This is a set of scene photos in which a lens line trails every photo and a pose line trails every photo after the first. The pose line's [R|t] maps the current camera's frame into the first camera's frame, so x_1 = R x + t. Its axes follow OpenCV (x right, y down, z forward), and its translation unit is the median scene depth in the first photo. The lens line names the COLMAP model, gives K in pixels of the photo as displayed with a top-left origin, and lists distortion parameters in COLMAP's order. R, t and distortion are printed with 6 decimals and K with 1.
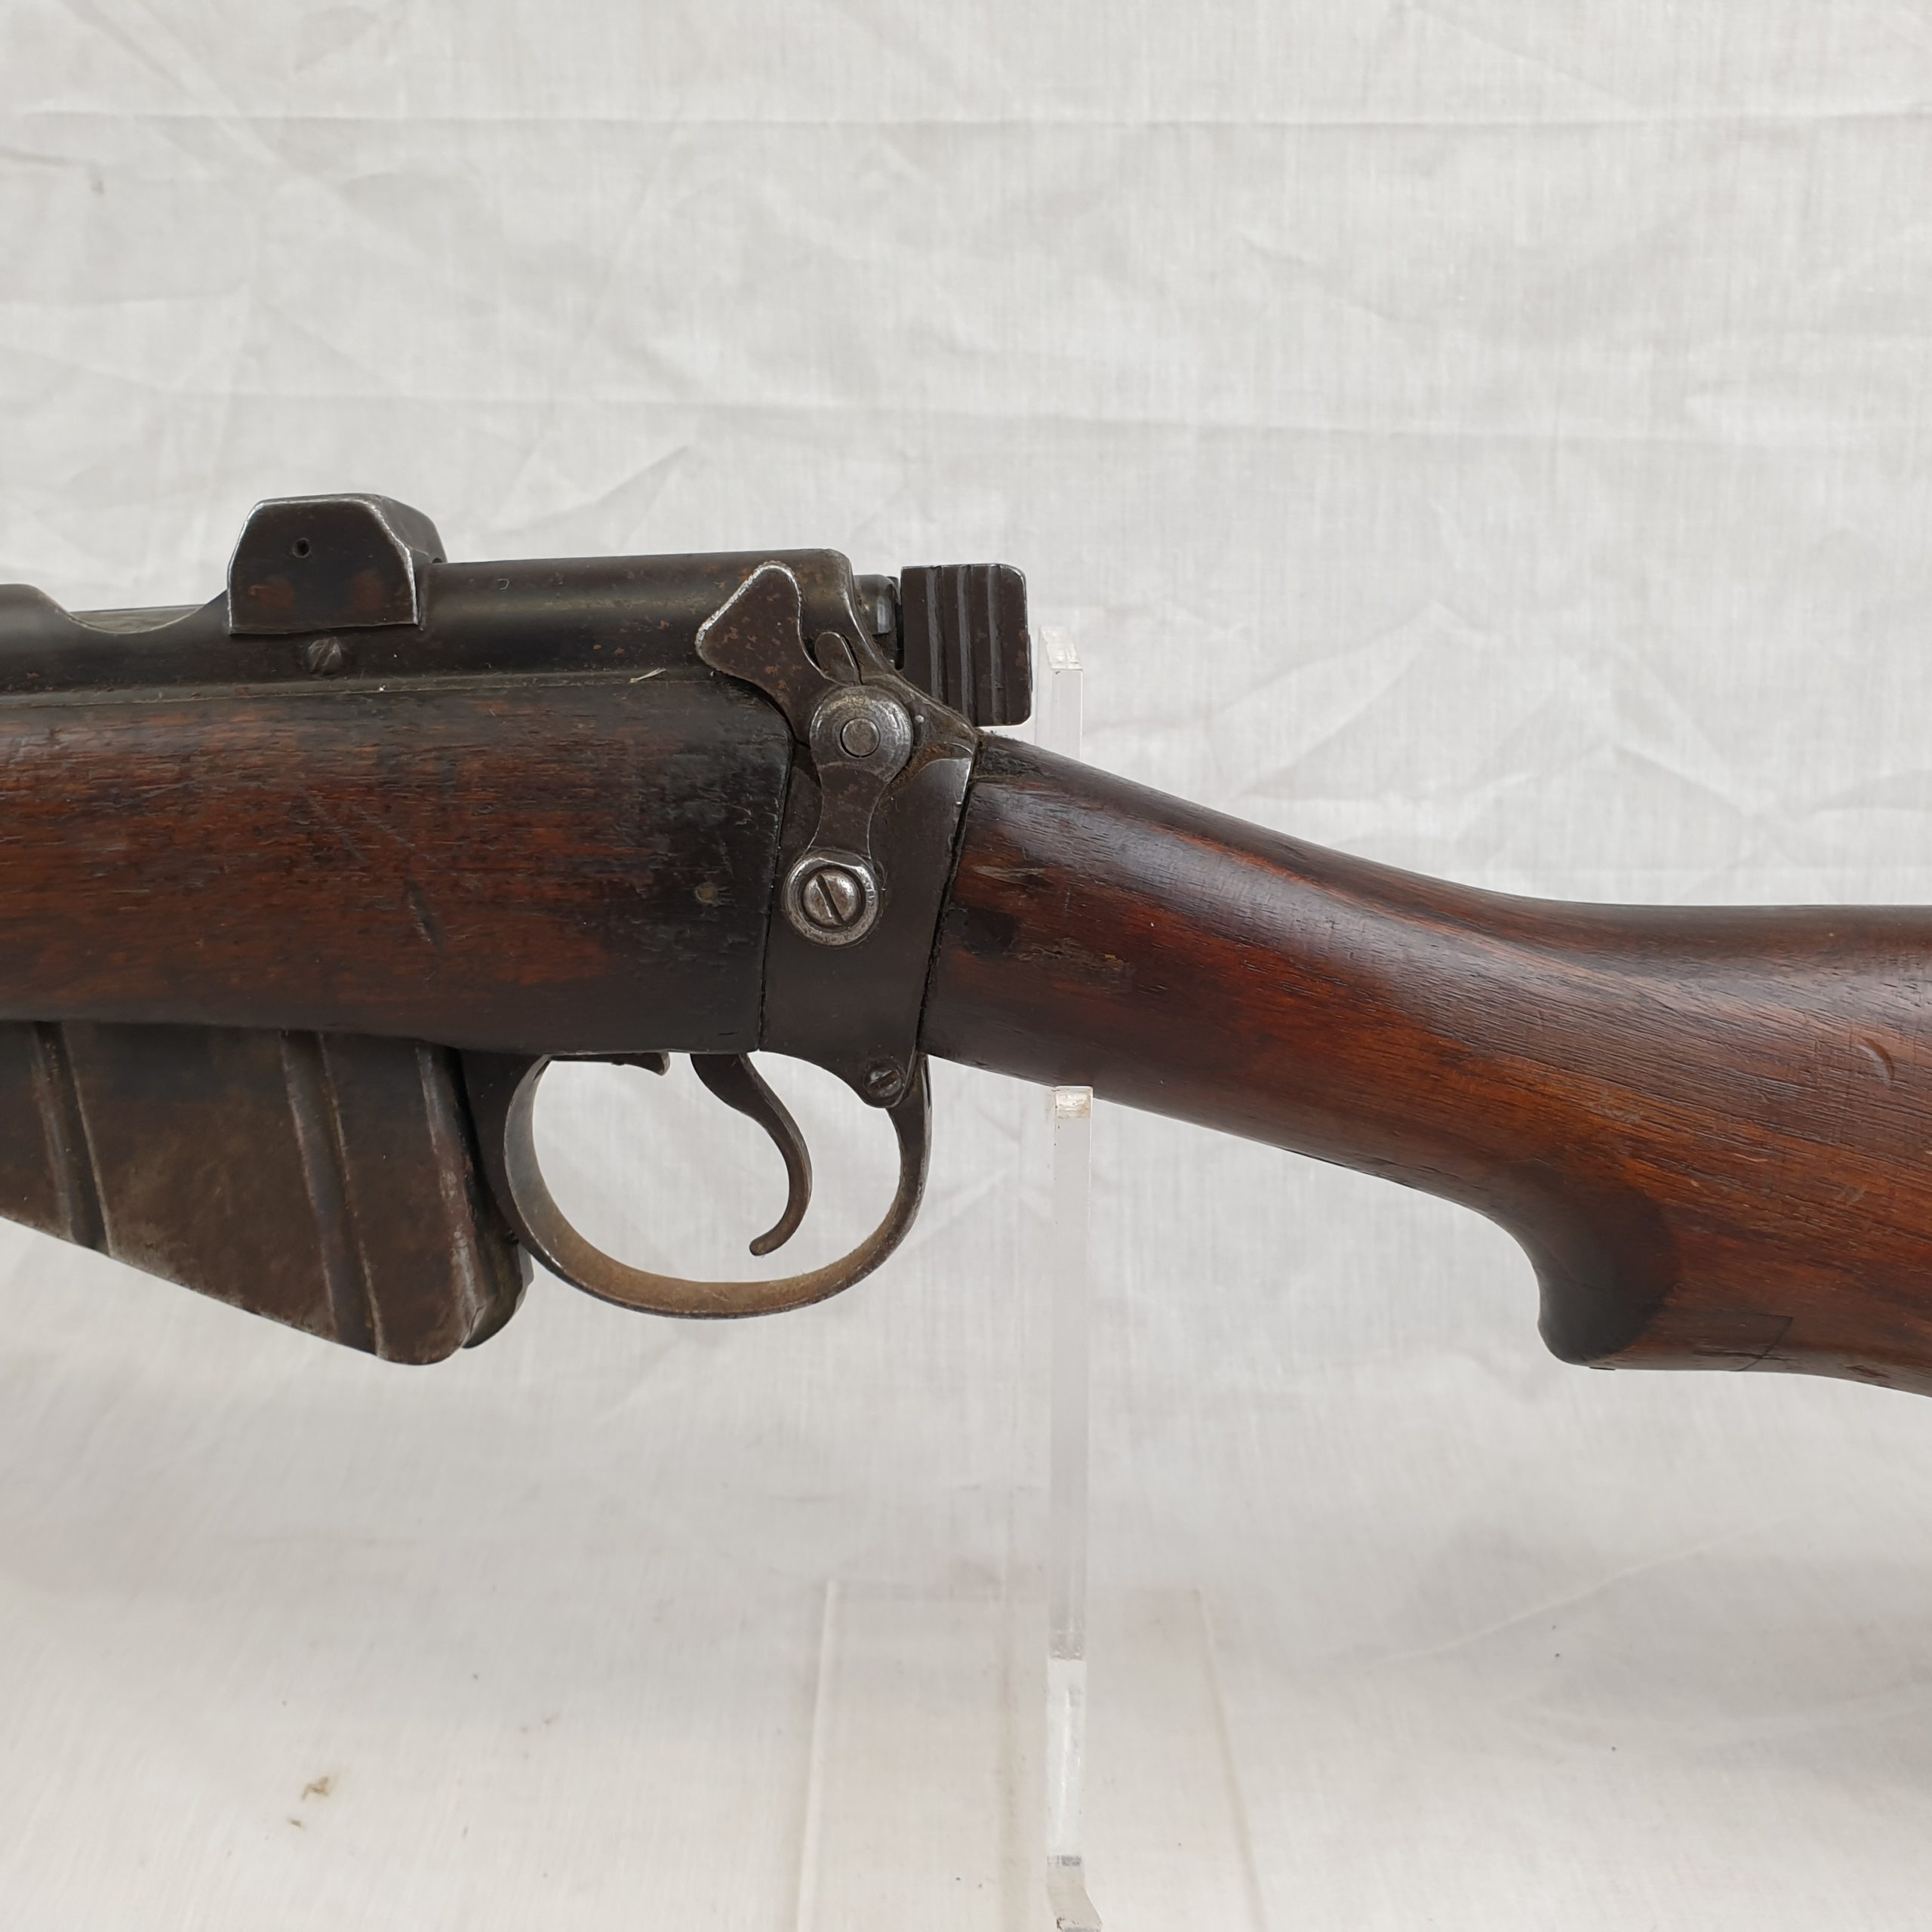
lens RADIAL K [[2084.2, 0, 995.9], [0, 2084.2, 986.5], [0, 0, 1]] dist [-0.016221, 0.000000]
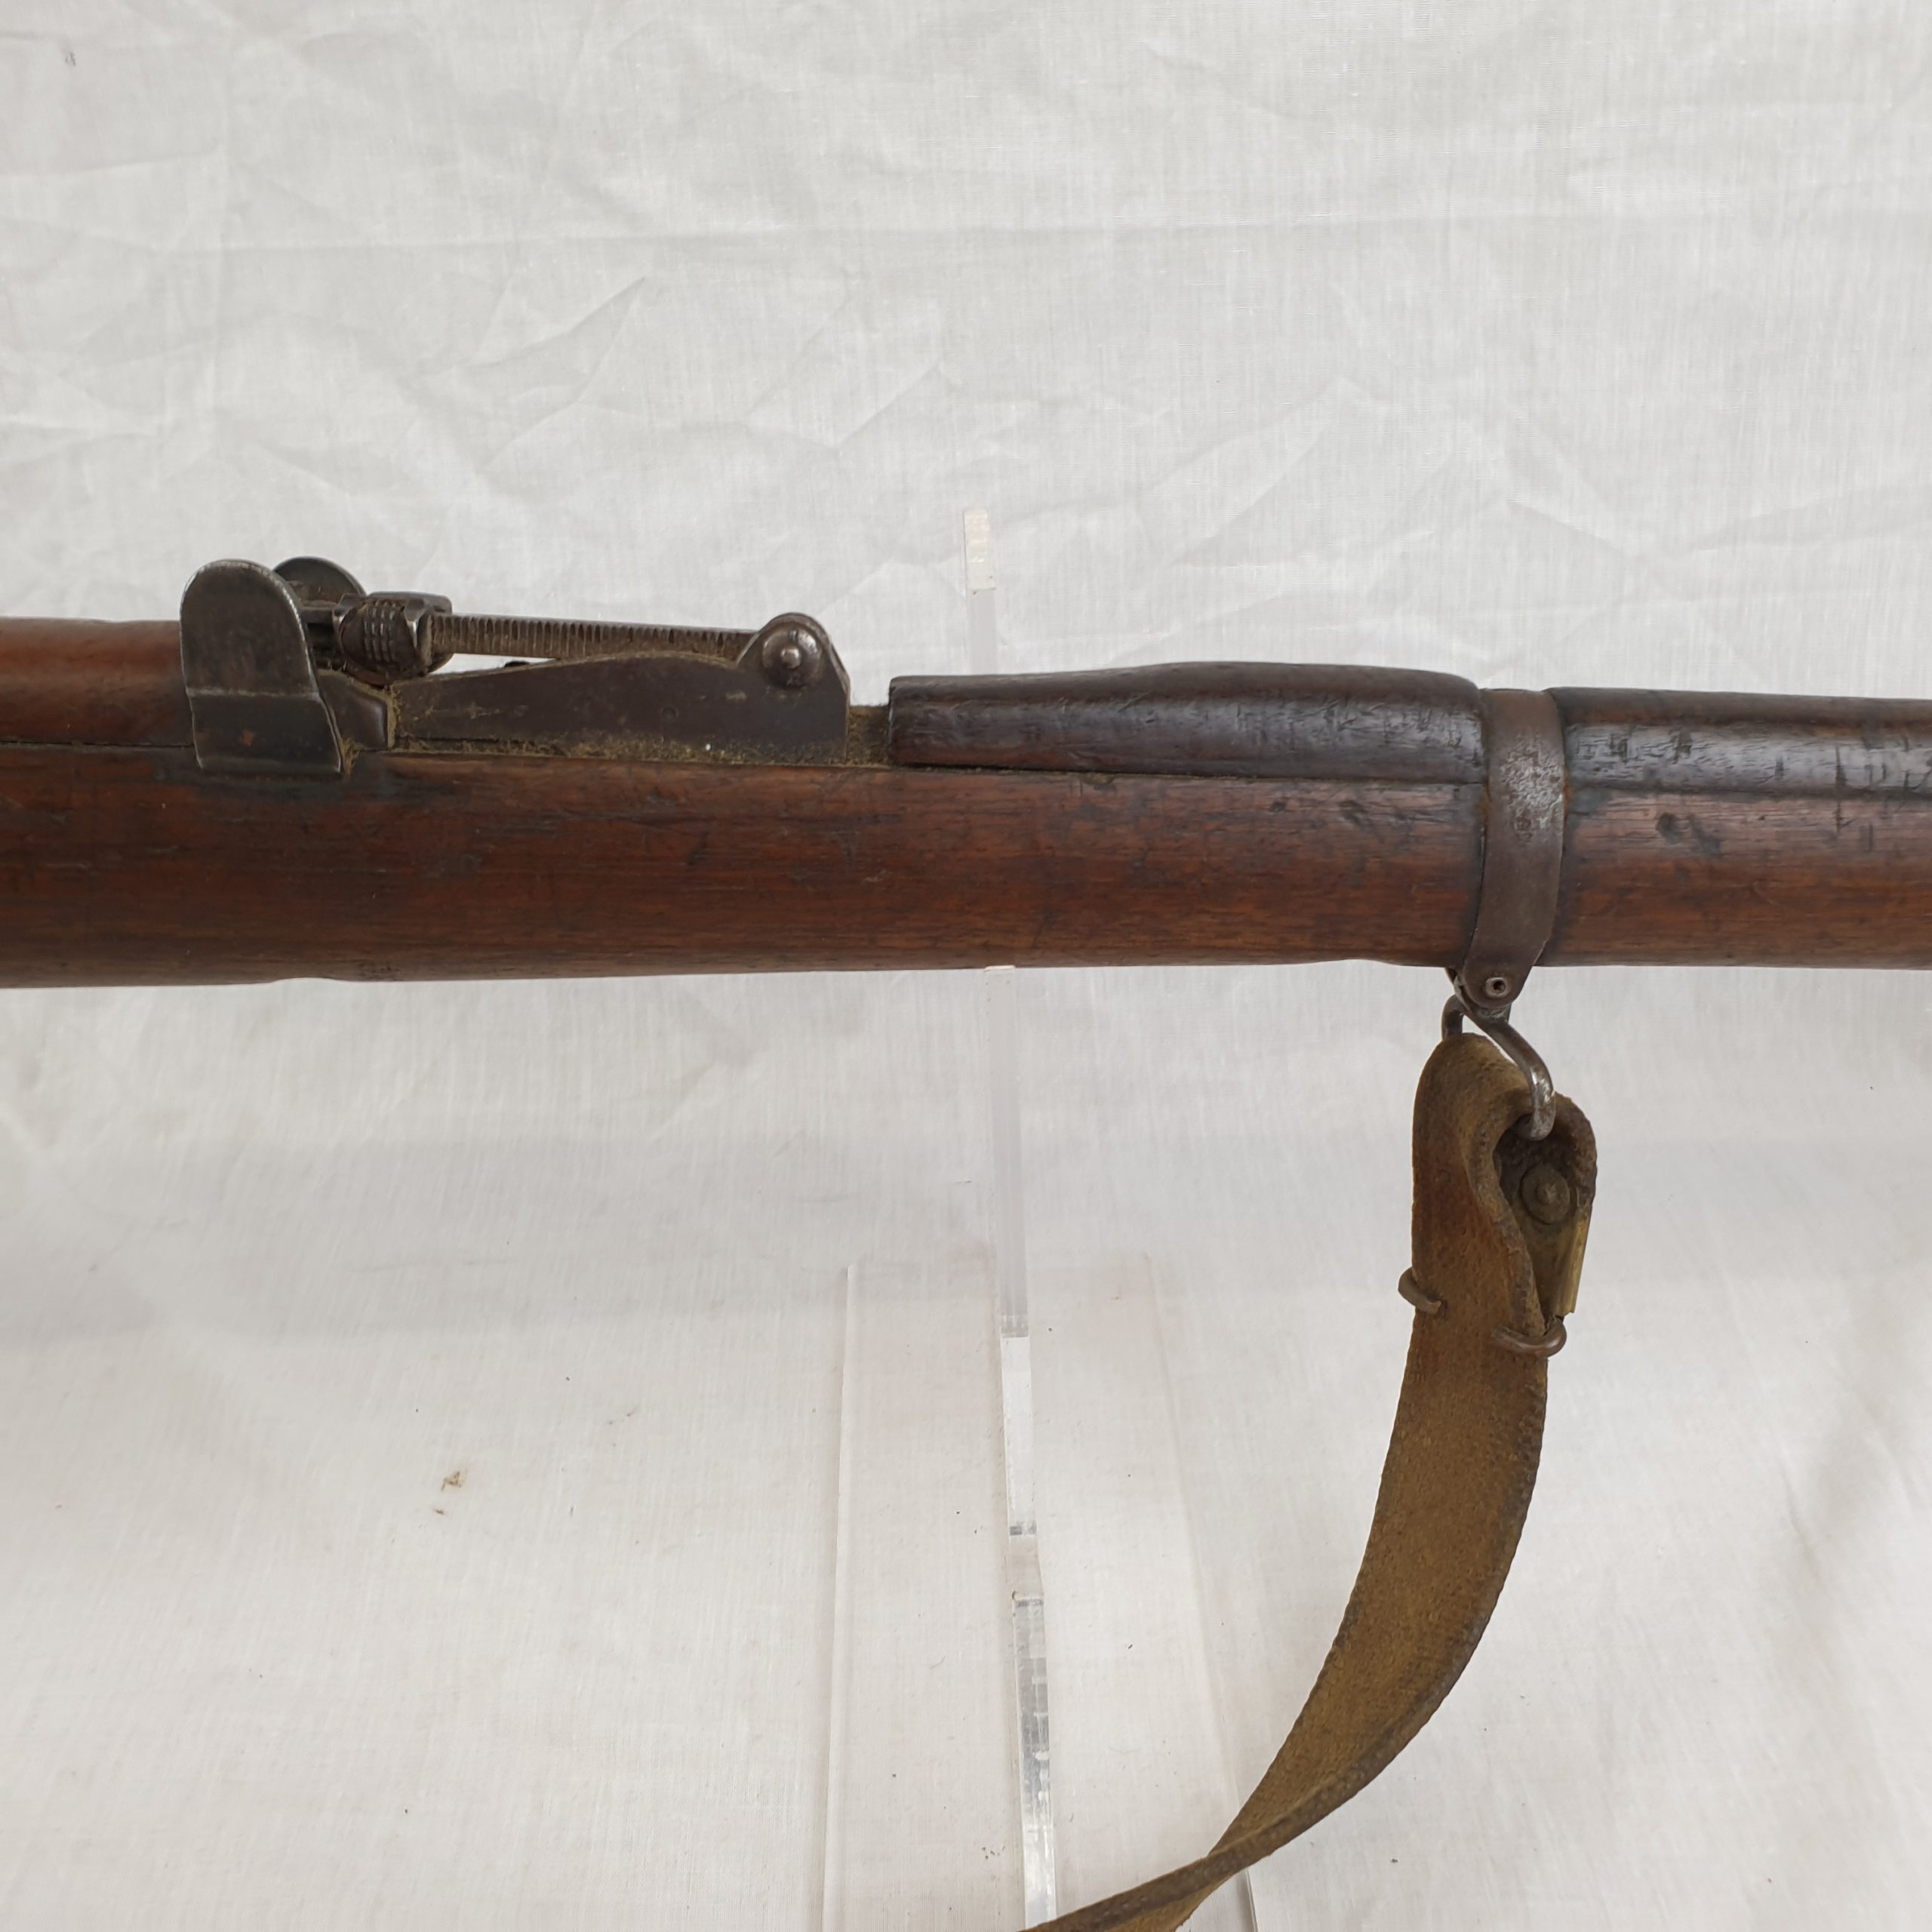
lens RADIAL K [[2084.2, 0, 978.7], [0, 2084.2, 952.1], [0, 0, 1]] dist [-0.016221, 0.000000]
pose [[0.998030, -0.056096, -0.028101, 0.036555], [0.060898, 0.973871, 0.218783, -0.145109], [0.015094, -0.220064, 0.975369, -0.133750]]
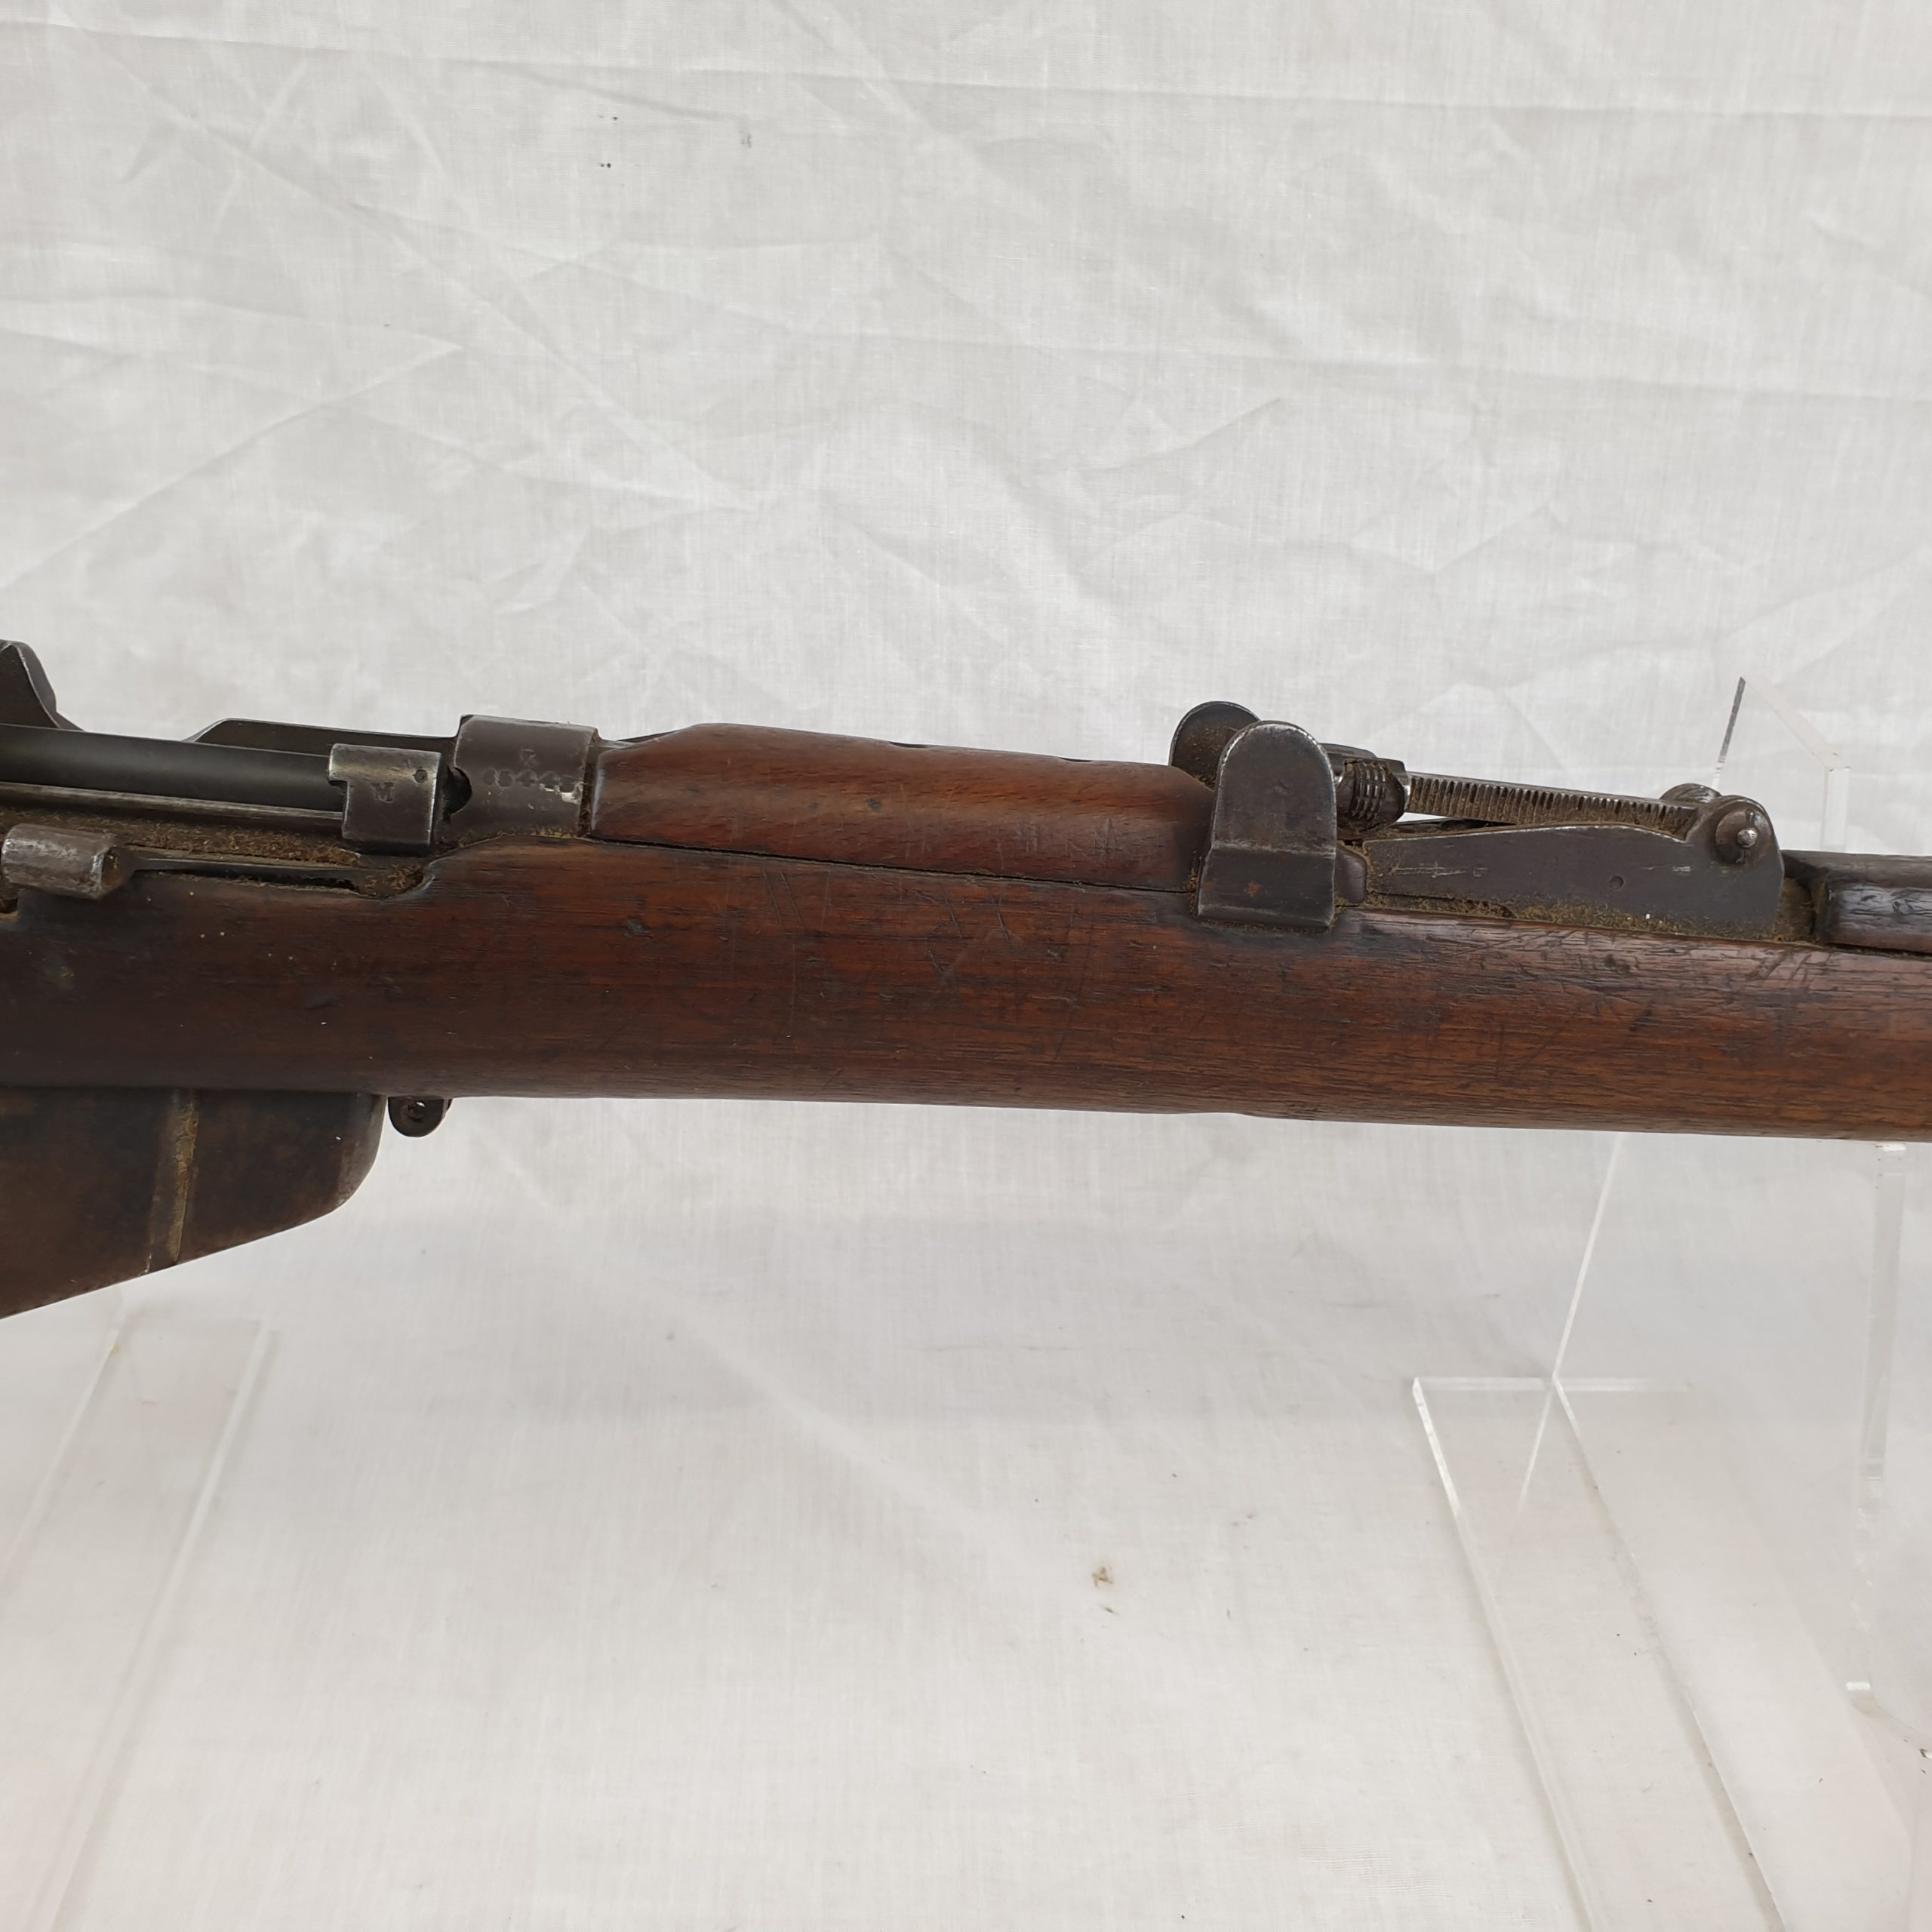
lens RADIAL K [[2084.2, 0, 974.7], [0, 2084.2, 959.0], [0, 0, 1]] dist [-0.016221, 0.000000]
pose [[0.999497, 0.004361, 0.031423, -0.348573], [-0.011015, 0.976590, 0.214826, -0.206521], [-0.029751, -0.215064, 0.976147, -0.137632]]
